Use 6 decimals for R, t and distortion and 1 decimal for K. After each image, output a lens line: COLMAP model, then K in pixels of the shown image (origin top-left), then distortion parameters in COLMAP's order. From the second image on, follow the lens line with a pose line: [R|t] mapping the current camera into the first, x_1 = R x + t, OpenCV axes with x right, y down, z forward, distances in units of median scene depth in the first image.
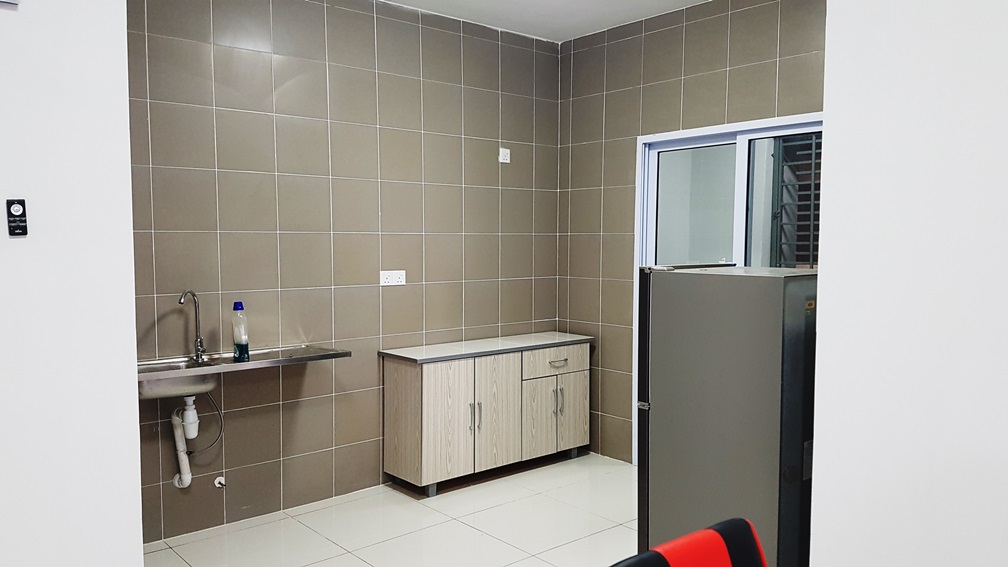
lens RADIAL K [[766.1, 0, 504.0], [0, 766.1, 283.5], [0, 0, 1]] dist [0.013110, -0.000131]
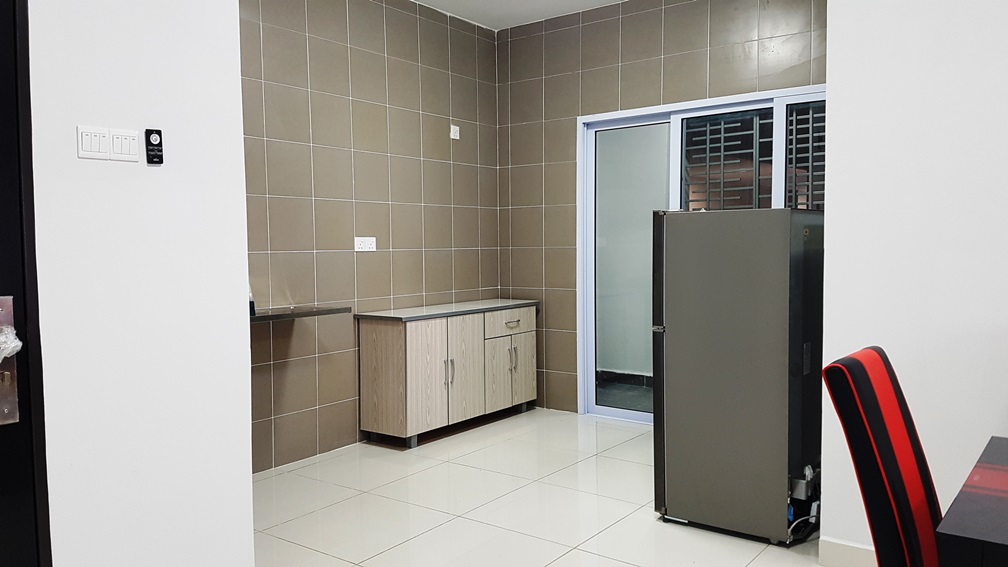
lens RADIAL K [[760.5, 0, 504.0], [0, 760.5, 283.5], [0, 0, 1]] dist [0.006703, 0.000499]
pose [[0.978307, -0.022323, 0.205956, -0.175425], [0.023179, 0.999730, -0.001742, 0.052760], [-0.205861, 0.006478, 0.978560, -0.055368]]
